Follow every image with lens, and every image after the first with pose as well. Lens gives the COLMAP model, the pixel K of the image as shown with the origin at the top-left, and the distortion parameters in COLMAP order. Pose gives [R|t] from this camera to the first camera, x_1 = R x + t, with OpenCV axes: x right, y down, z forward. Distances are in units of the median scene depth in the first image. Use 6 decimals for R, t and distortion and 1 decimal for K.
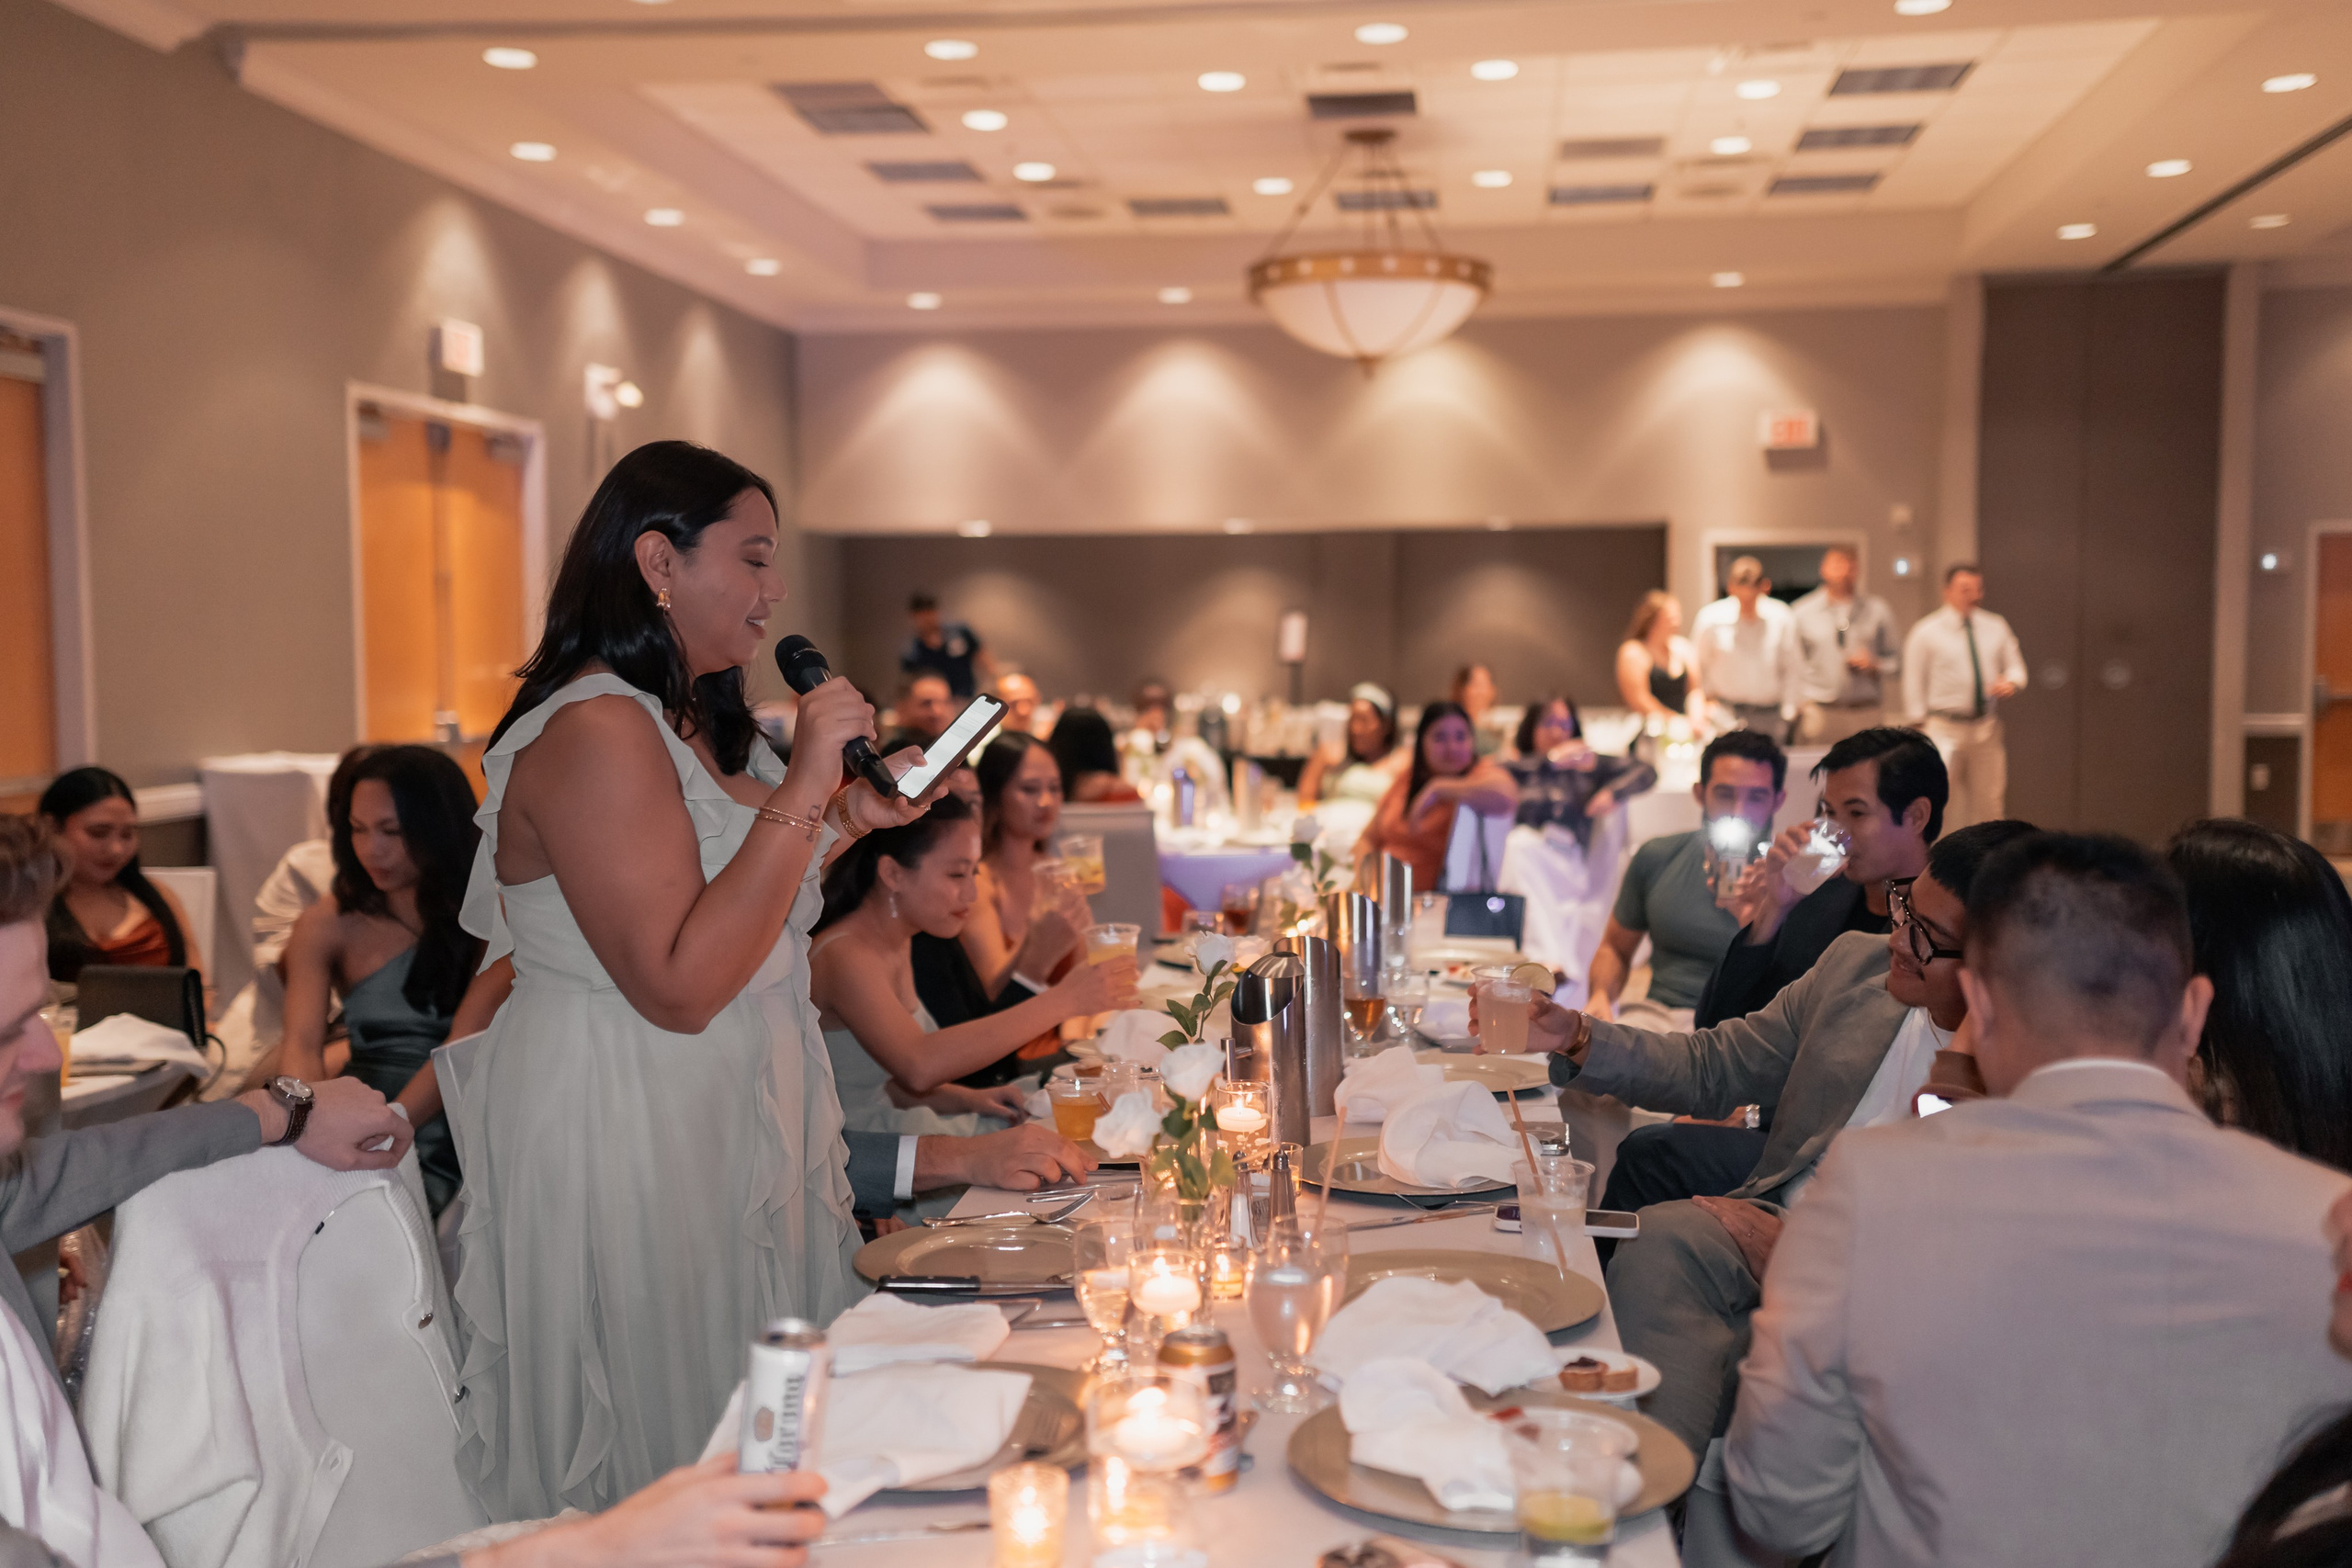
lens RADIAL K [[2386.0, 0, 1201.7], [0, 2386.0, 773.7], [0, 0, 1]] dist [0.173931, 0.000000]
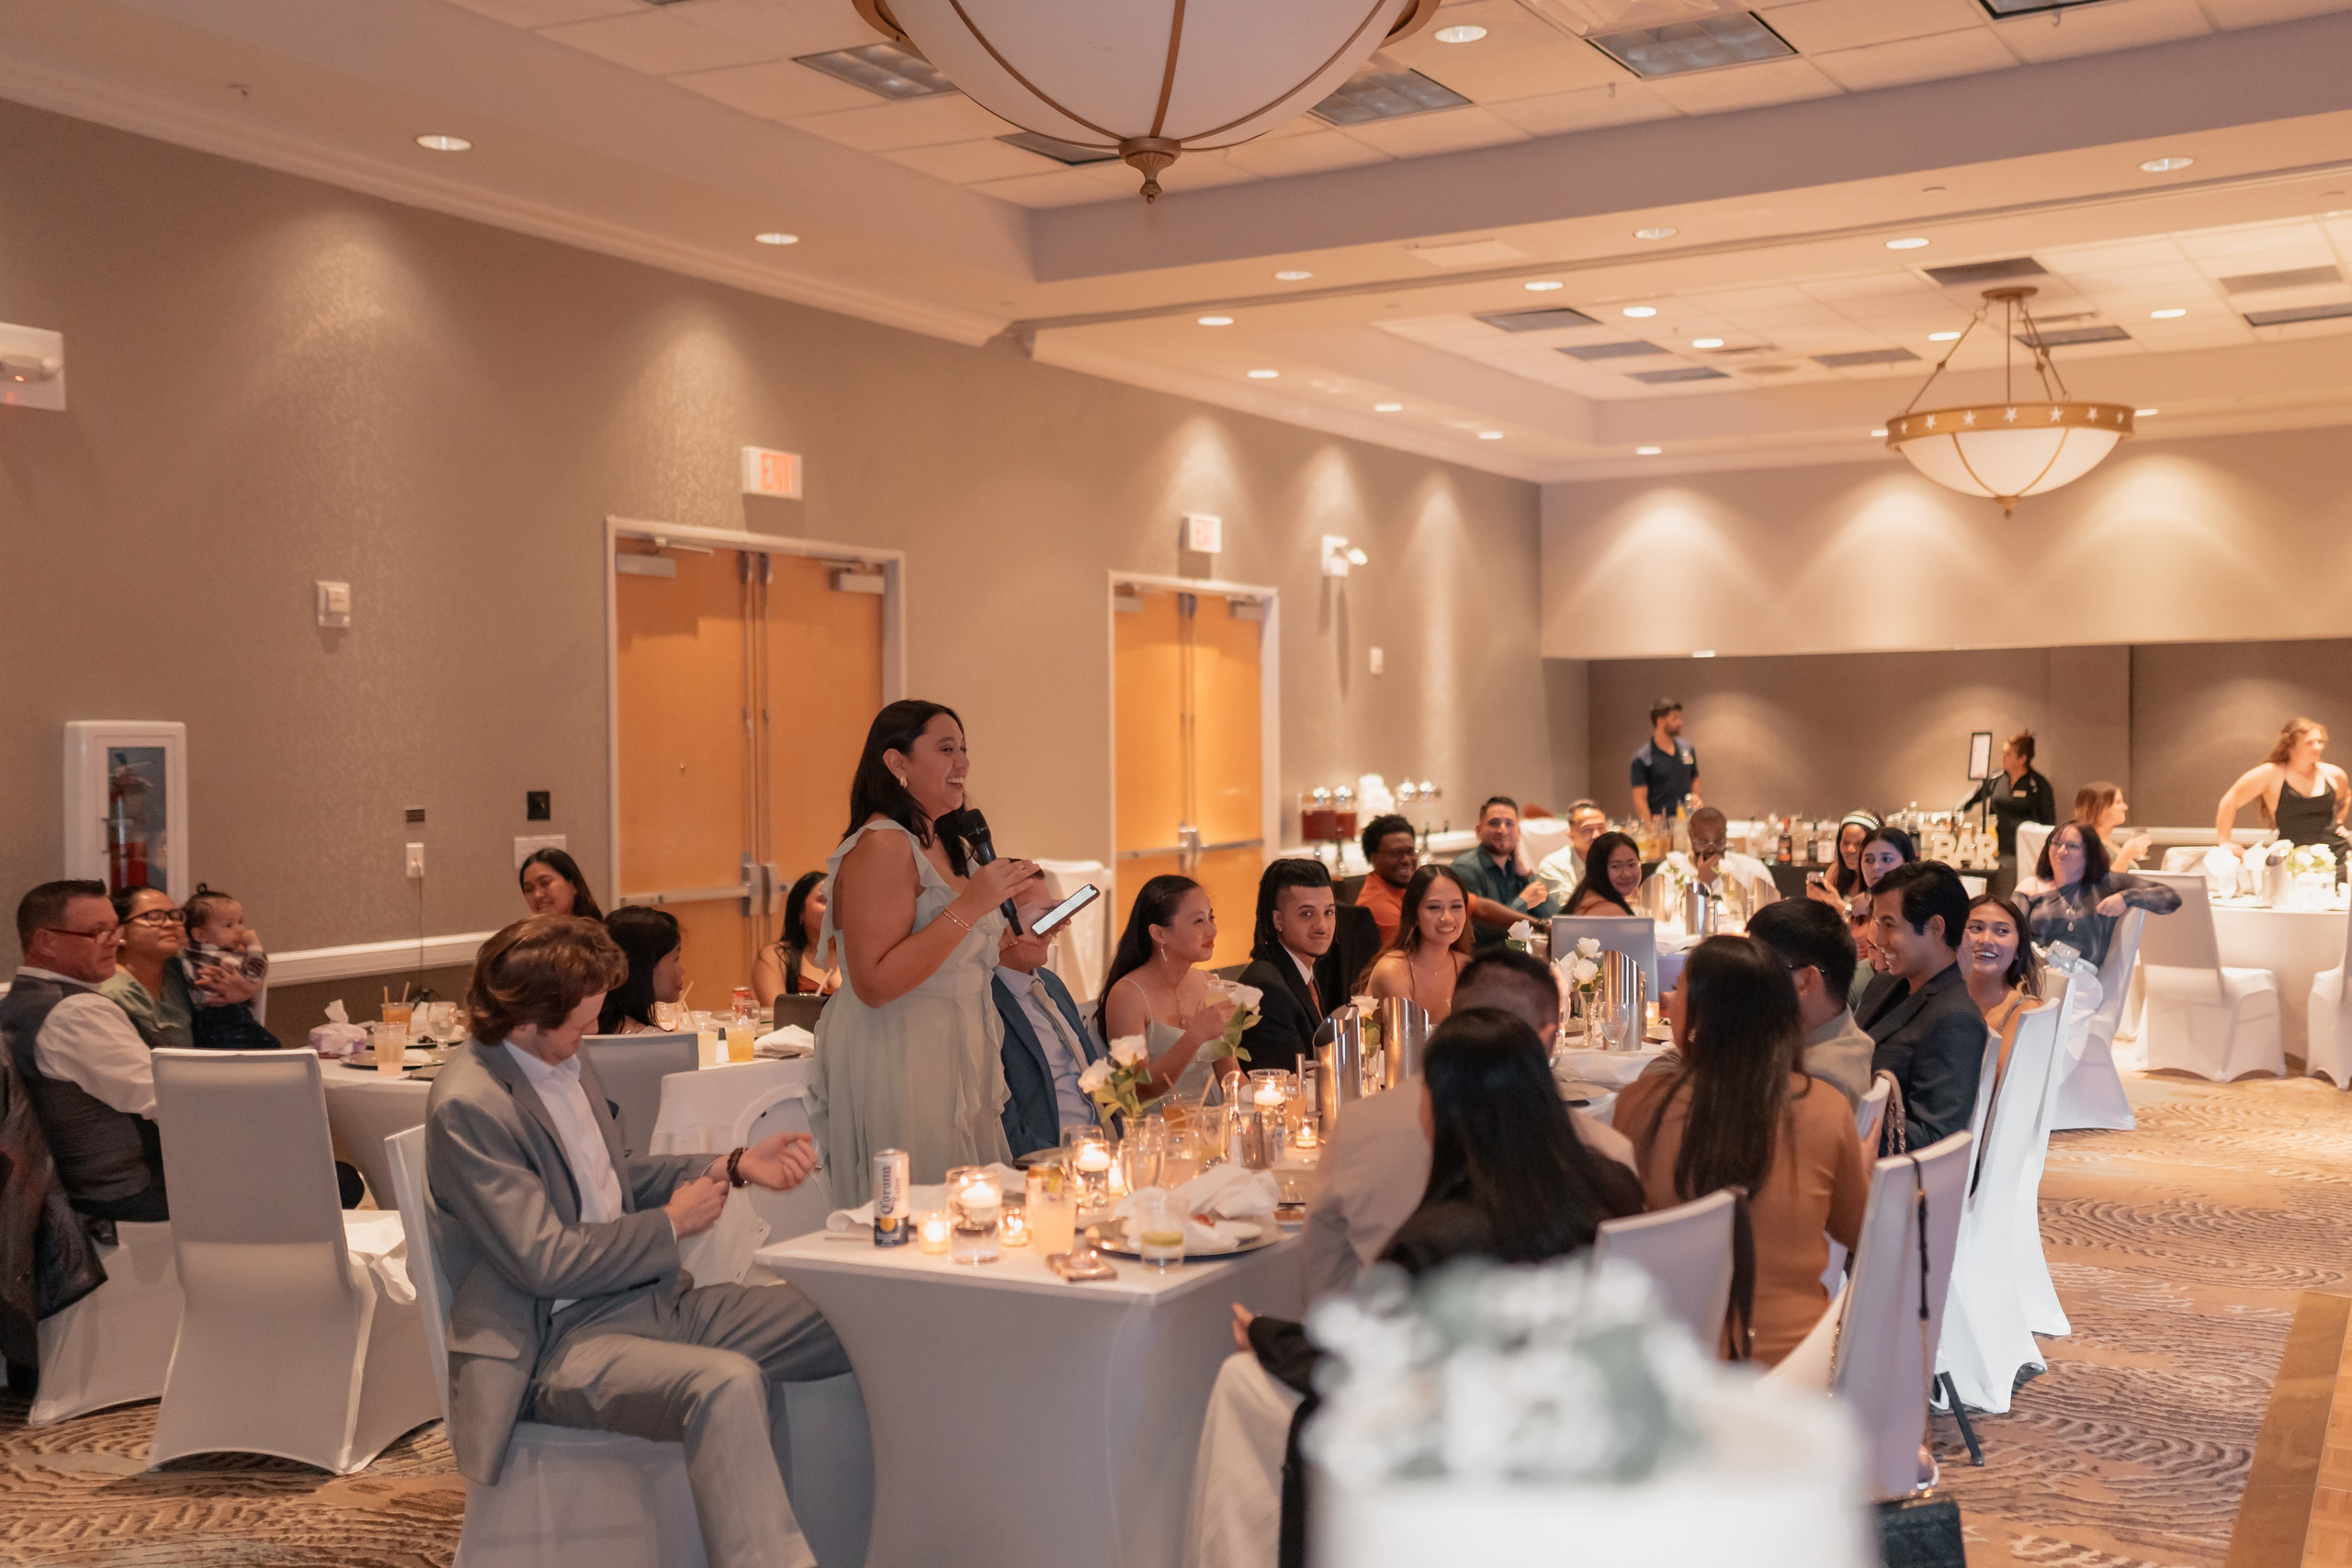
lens RADIAL K [[2386.0, 0, 1172.8], [0, 2386.0, 788.3], [0, 0, 1]] dist [0.173931, 0.000000]
pose [[0.930008, 0.004388, -0.367512, 0.127033], [-0.018096, 0.999263, -0.033860, -0.002410], [0.367092, 0.038141, 0.929402, -0.135020]]
